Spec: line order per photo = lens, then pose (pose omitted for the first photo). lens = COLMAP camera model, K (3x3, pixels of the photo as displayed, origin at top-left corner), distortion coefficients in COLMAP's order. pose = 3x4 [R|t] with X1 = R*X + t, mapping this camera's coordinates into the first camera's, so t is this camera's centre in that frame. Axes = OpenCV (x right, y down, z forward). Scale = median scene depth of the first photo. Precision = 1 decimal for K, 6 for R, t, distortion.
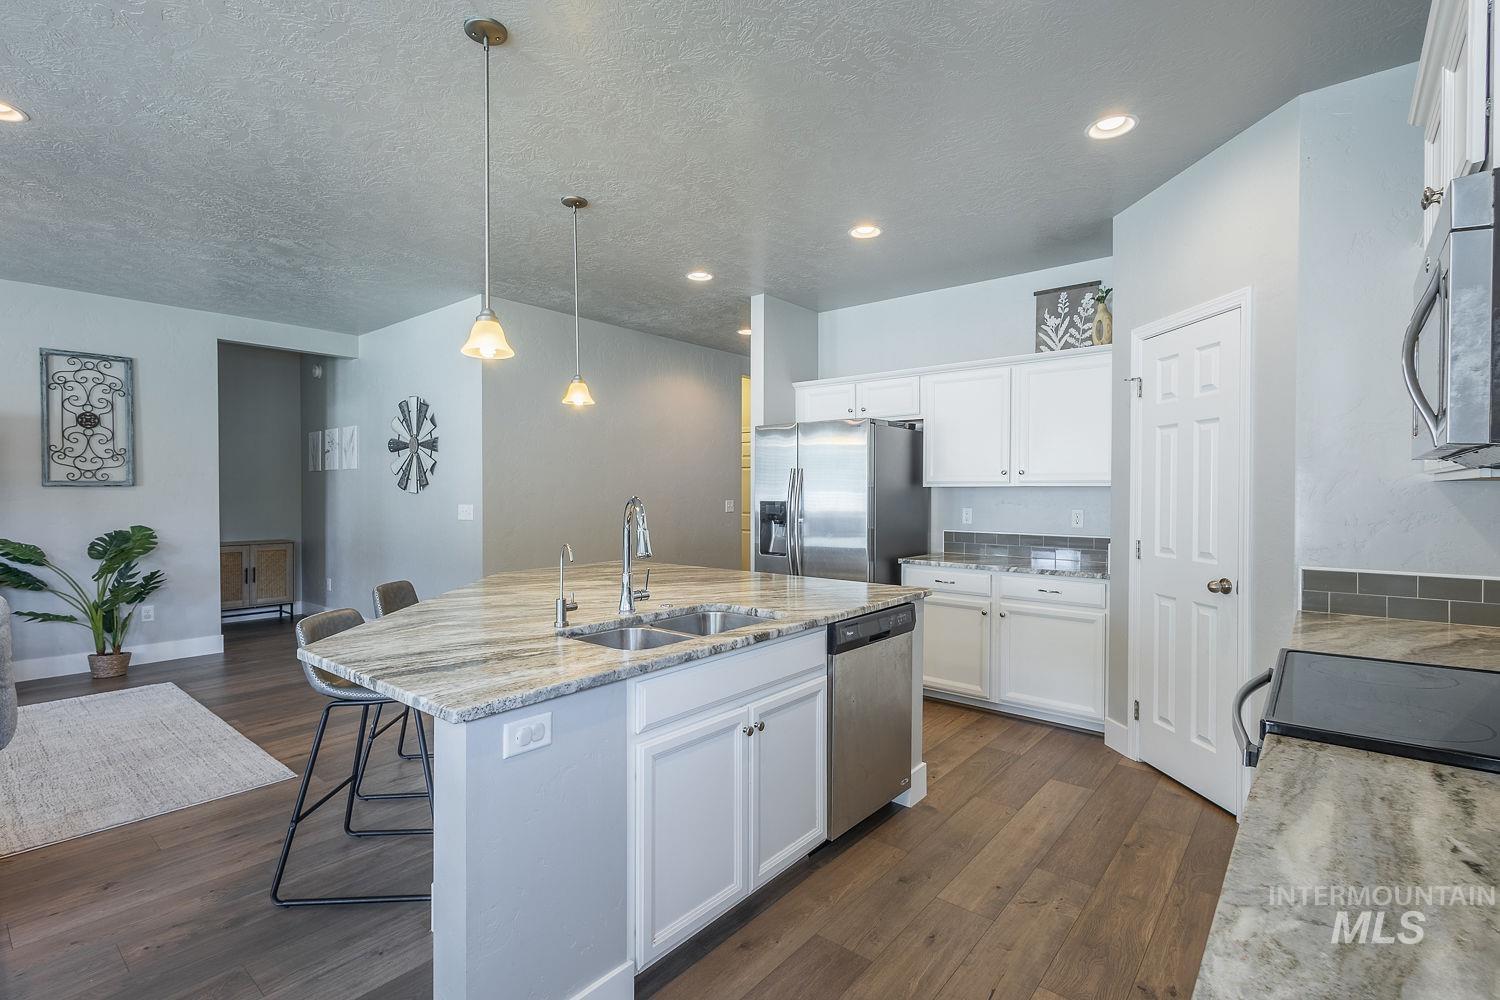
lens RADIAL K [[710.3, 0, 743.4], [0, 710.3, 500.3], [0, 0, 1]] dist [-0.001783, 0.000491]
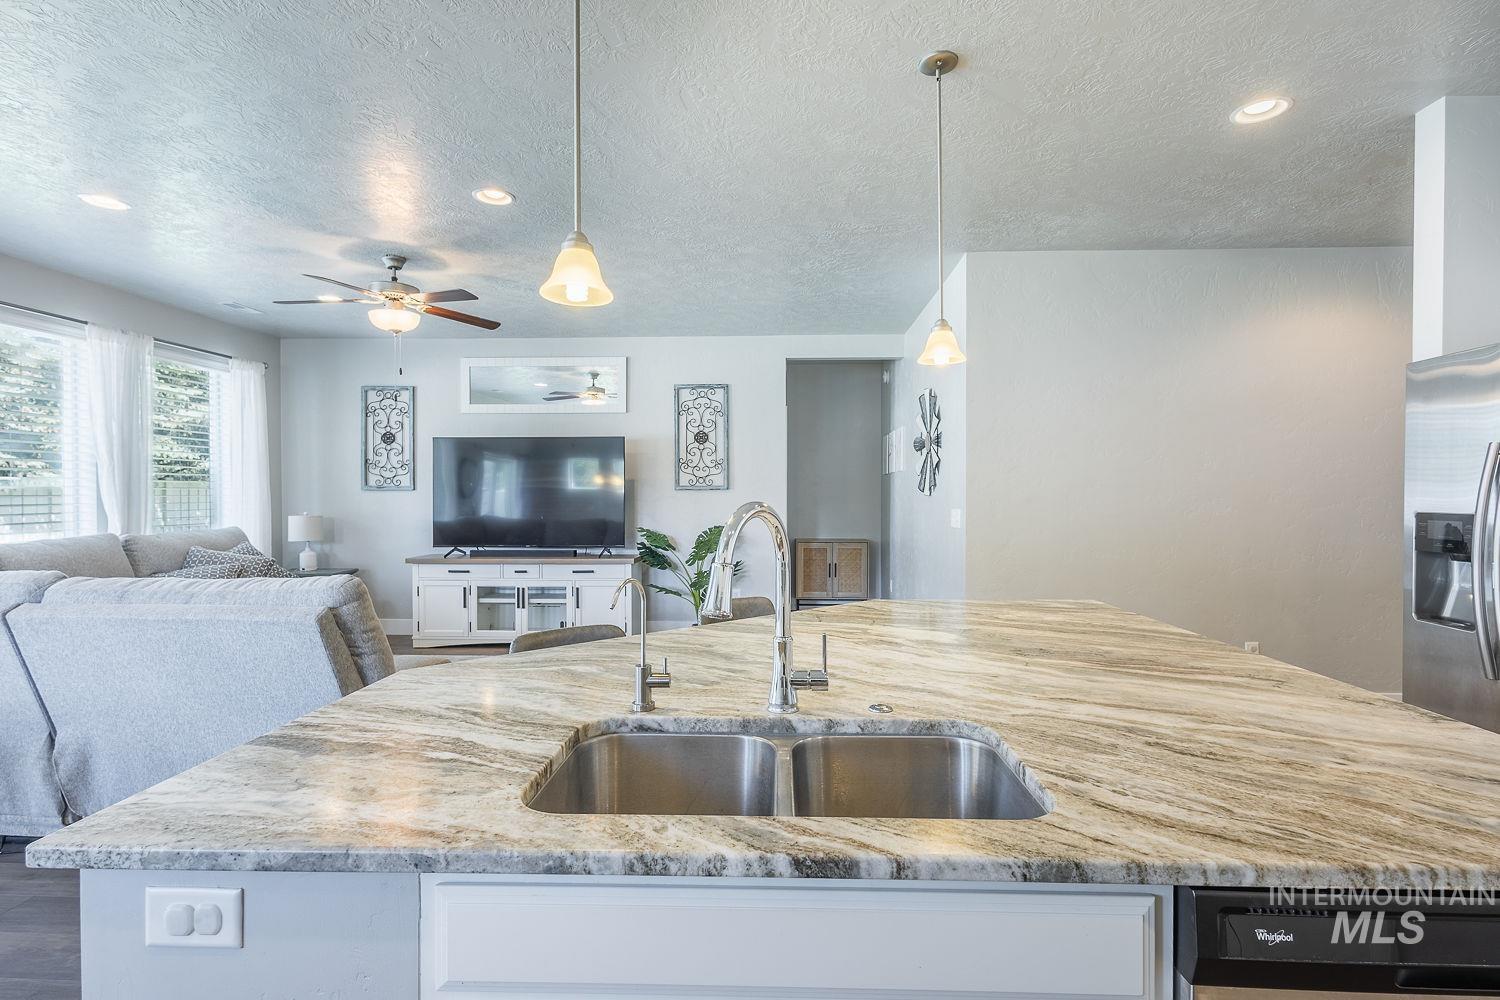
lens RADIAL K [[710.3, 0, 748.9], [0, 710.3, 498.6], [0, 0, 1]] dist [-0.001783, 0.000491]
pose [[0.590788, 0.004965, -0.806812, 0.146432], [-0.006001, 0.999980, 0.001760, -0.007103], [0.806805, 0.003802, 0.590806, 0.320594]]
